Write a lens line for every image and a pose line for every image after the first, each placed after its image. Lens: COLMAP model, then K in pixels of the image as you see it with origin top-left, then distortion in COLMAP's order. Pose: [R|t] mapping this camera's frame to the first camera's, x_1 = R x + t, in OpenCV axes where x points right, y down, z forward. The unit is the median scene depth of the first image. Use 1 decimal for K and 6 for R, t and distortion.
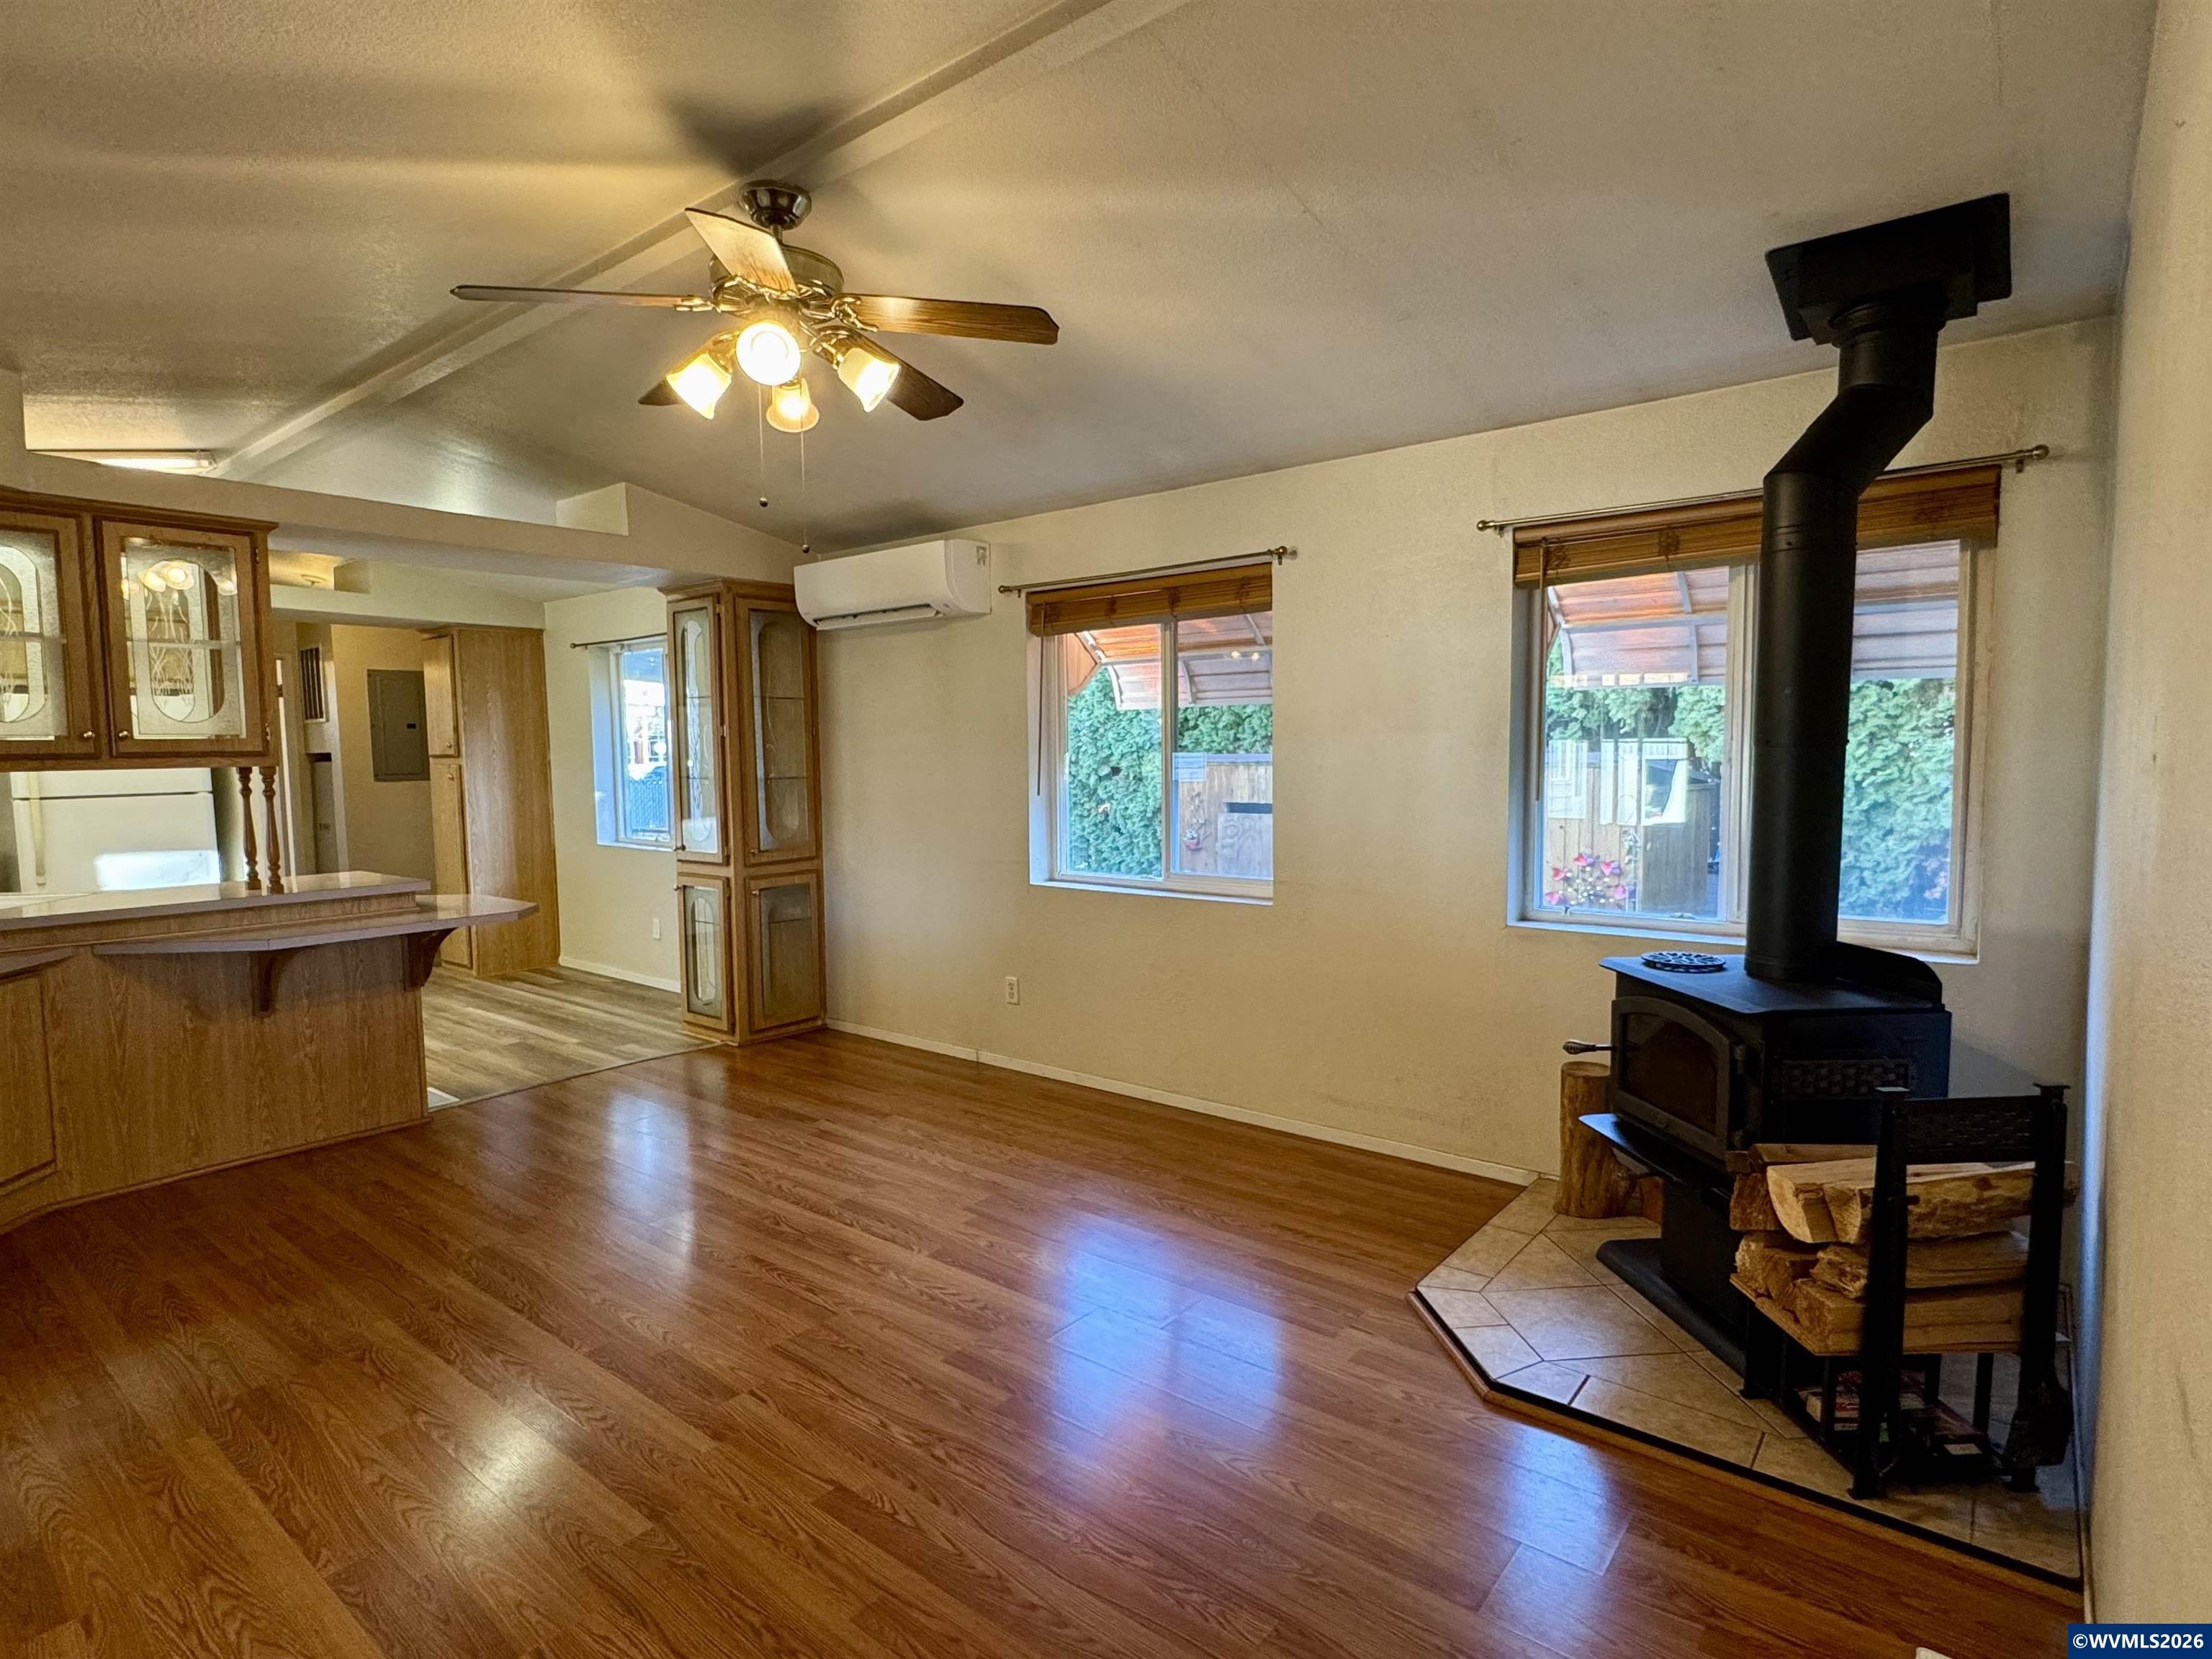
lens RADIAL K [[1170.7, 0, 1081.8], [0, 1170.7, 817.3], [0, 0, 1]] dist [-0.003030, 0.000631]
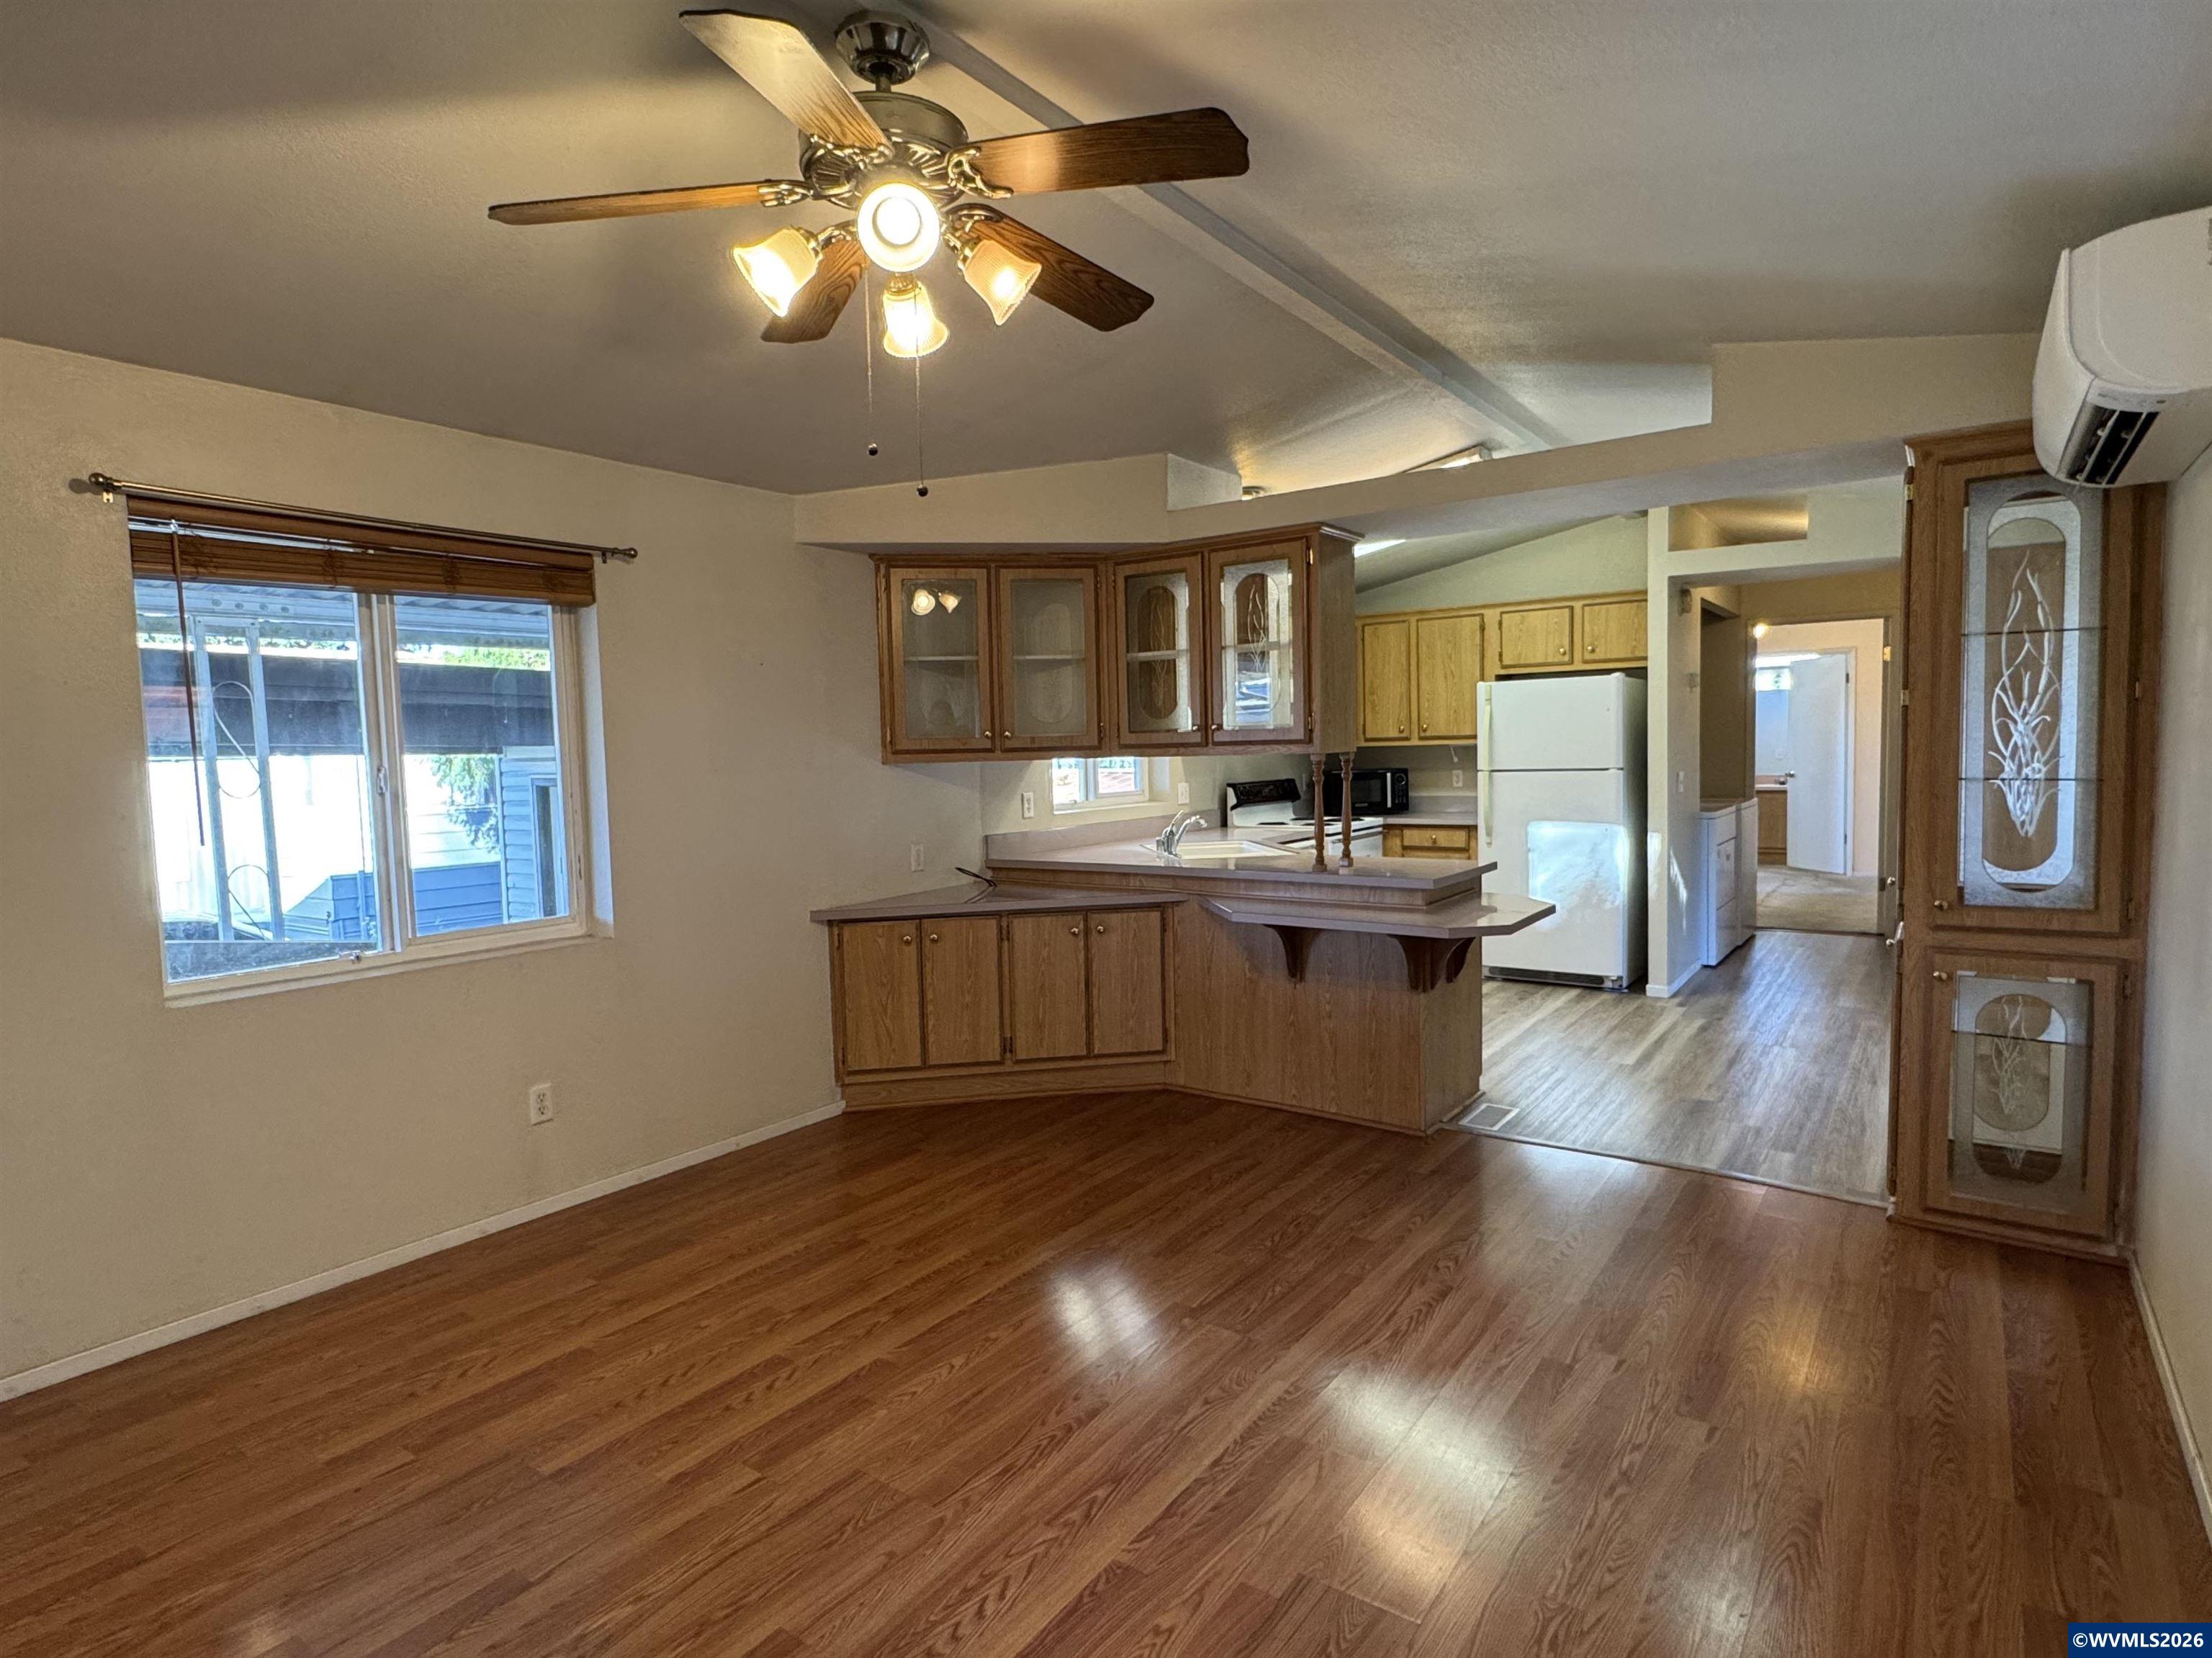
lens RADIAL K [[1170.6, 0, 1102.1], [0, 1170.6, 819.1], [0, 0, 1]] dist [-0.003030, 0.000631]
pose [[0.053154, 0.075119, -0.995757, 0.379922], [-0.034454, 0.996711, 0.073352, -0.057796], [0.997992, 0.030409, 0.055567, 0.770050]]
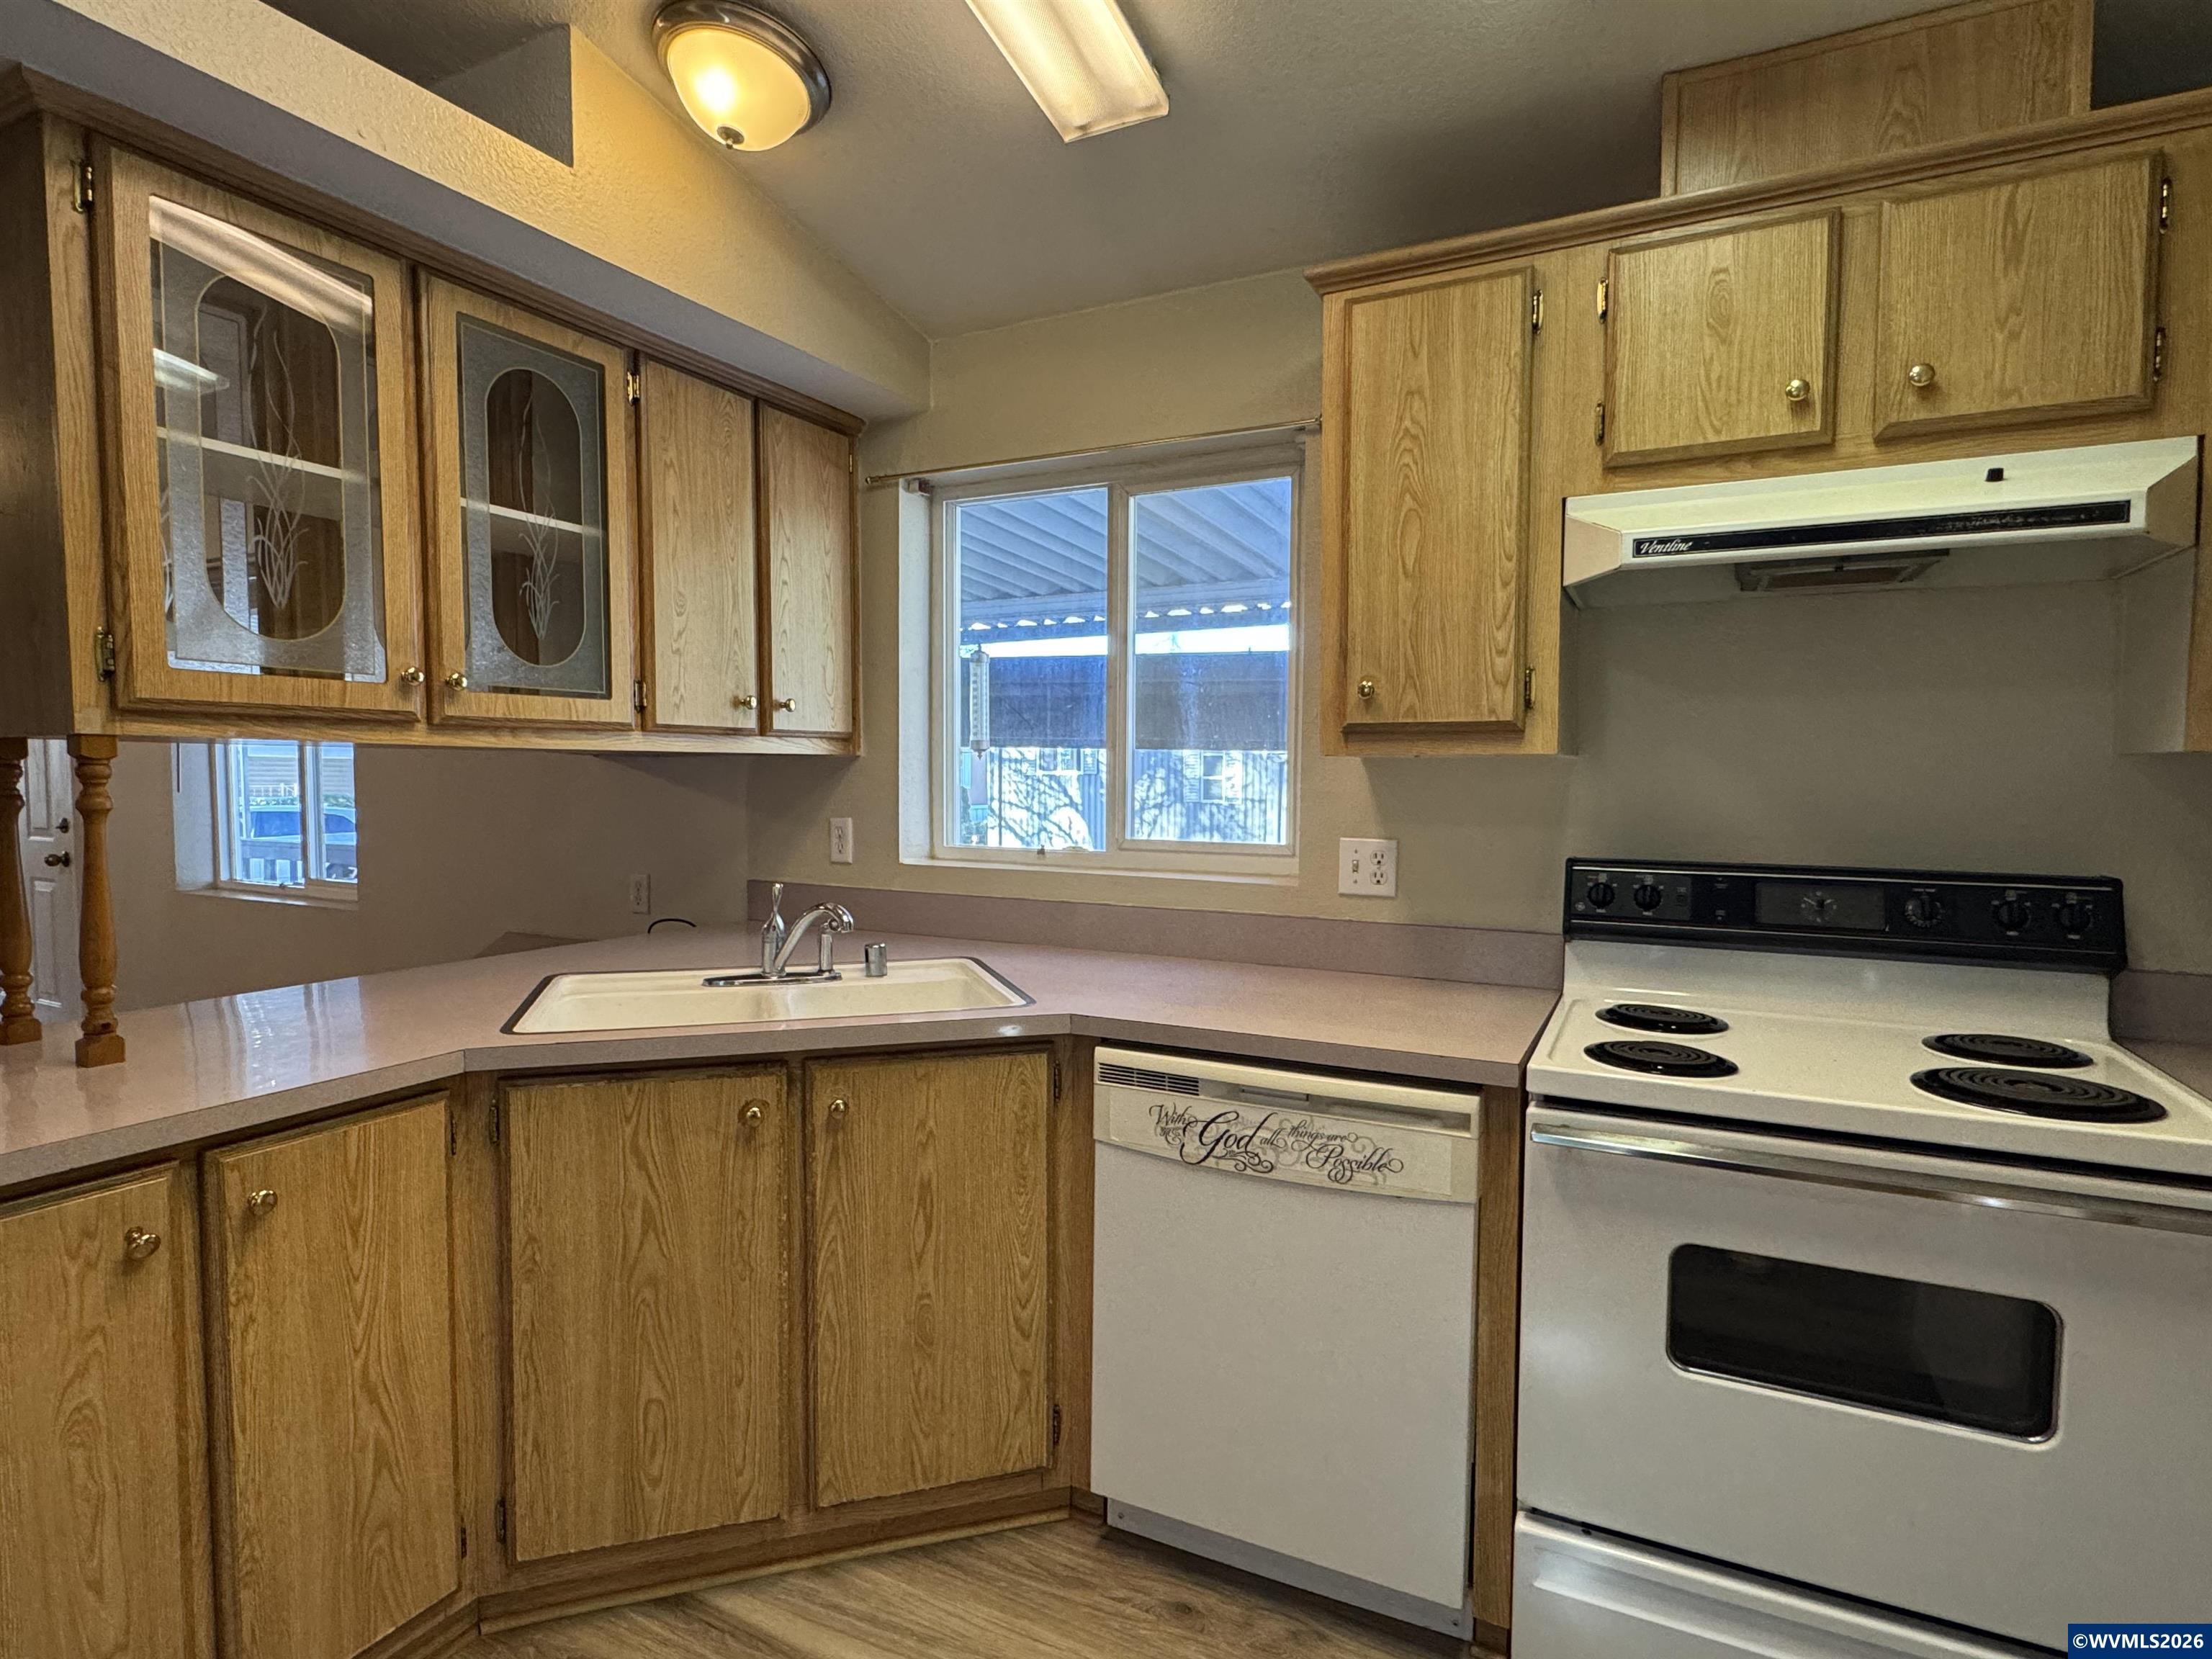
lens RADIAL K [[1170.7, 0, 1061.8], [0, 1170.7, 829.0], [0, 0, 1]] dist [-0.003030, 0.000631]
pose [[-0.979405, 0.019272, -0.200983, -1.023068], [-0.003461, 0.993685, 0.112151, -0.062638], [0.201875, 0.110537, -0.973154, 1.540146]]
